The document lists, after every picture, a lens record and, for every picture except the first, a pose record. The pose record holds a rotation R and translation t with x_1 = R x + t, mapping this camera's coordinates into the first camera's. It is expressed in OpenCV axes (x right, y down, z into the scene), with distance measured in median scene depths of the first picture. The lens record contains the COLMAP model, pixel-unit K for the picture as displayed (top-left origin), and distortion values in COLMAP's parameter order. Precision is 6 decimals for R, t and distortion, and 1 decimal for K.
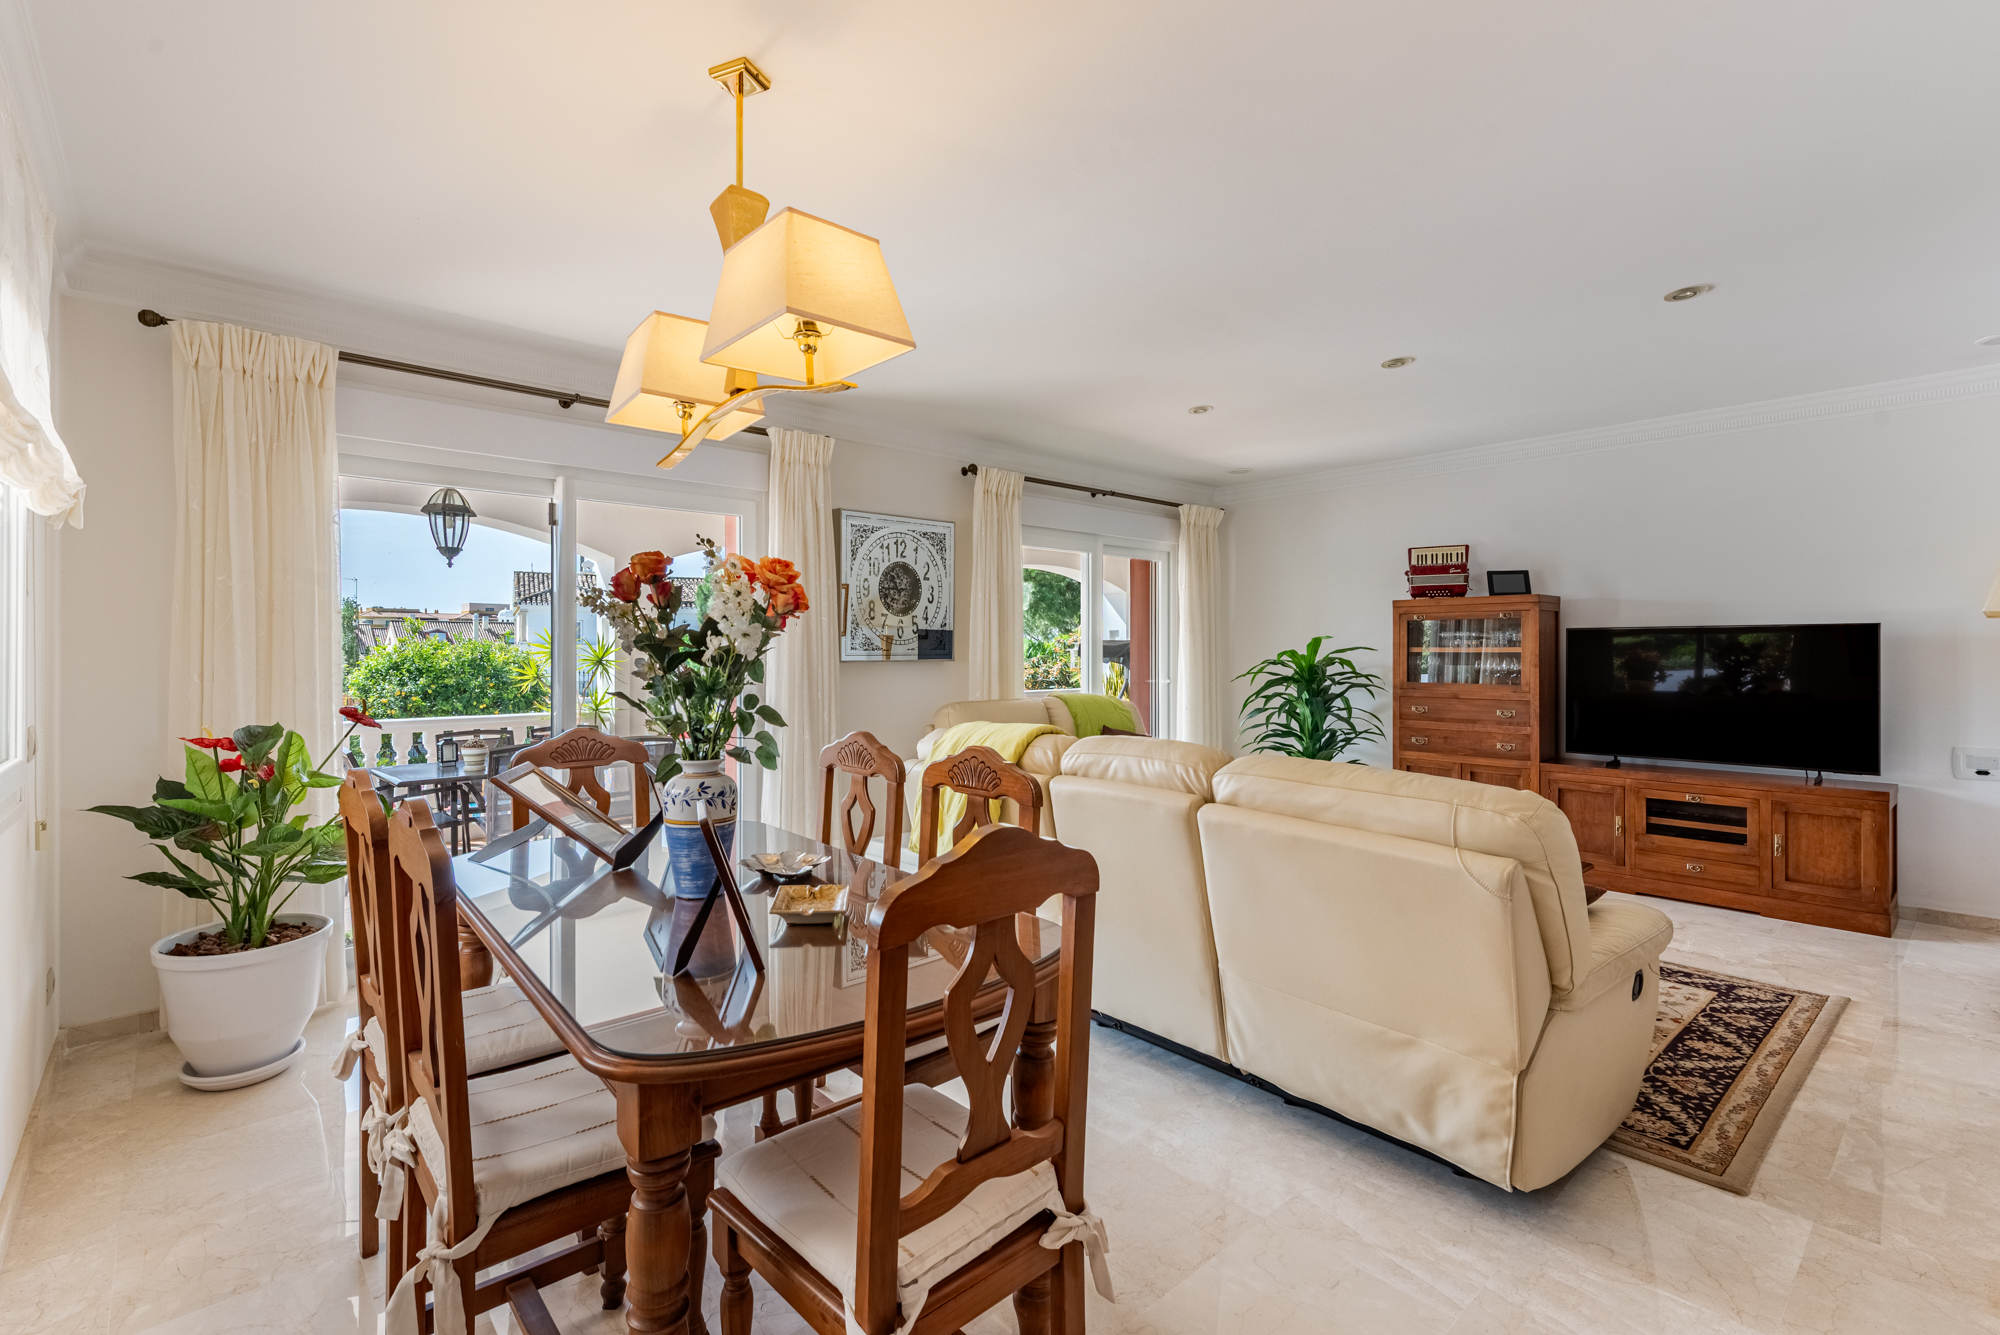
lens RADIAL K [[896.6, 0, 1000.0], [0, 896.6, 667.5], [0, 0, 1]] dist [0.009611, -0.000112]
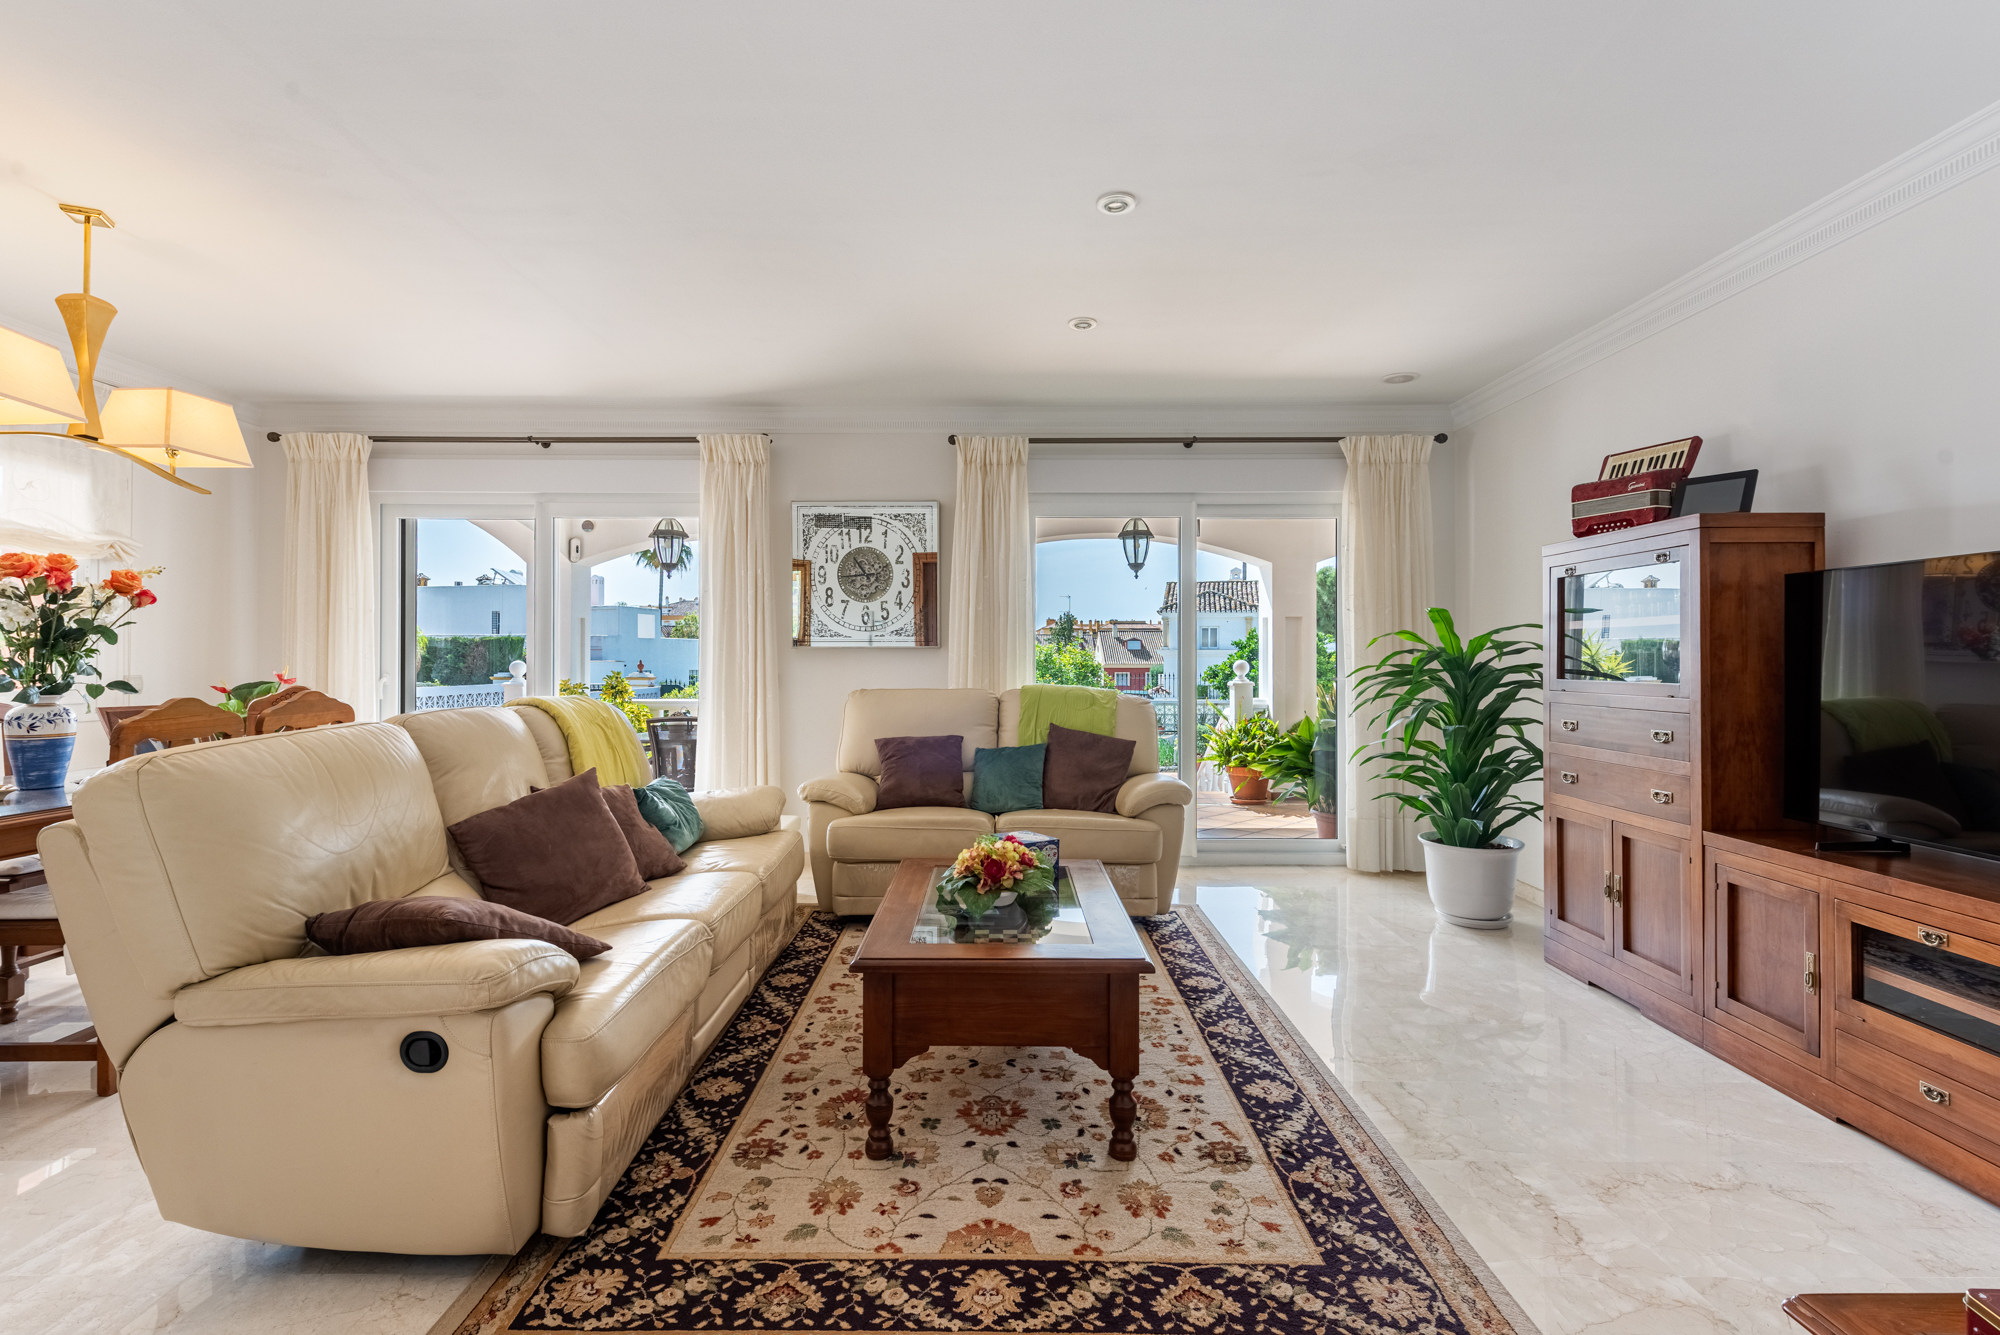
lens RADIAL K [[938.2, 0, 1000.0], [0, 938.2, 667.5], [0, 0, 1]] dist [0.004113, 0.000505]
pose [[0.752279, 0.005716, -0.658820, 0.708925], [-0.010661, 0.999937, -0.003497, 0.017760], [0.658759, 0.009655, 0.752292, 0.334294]]
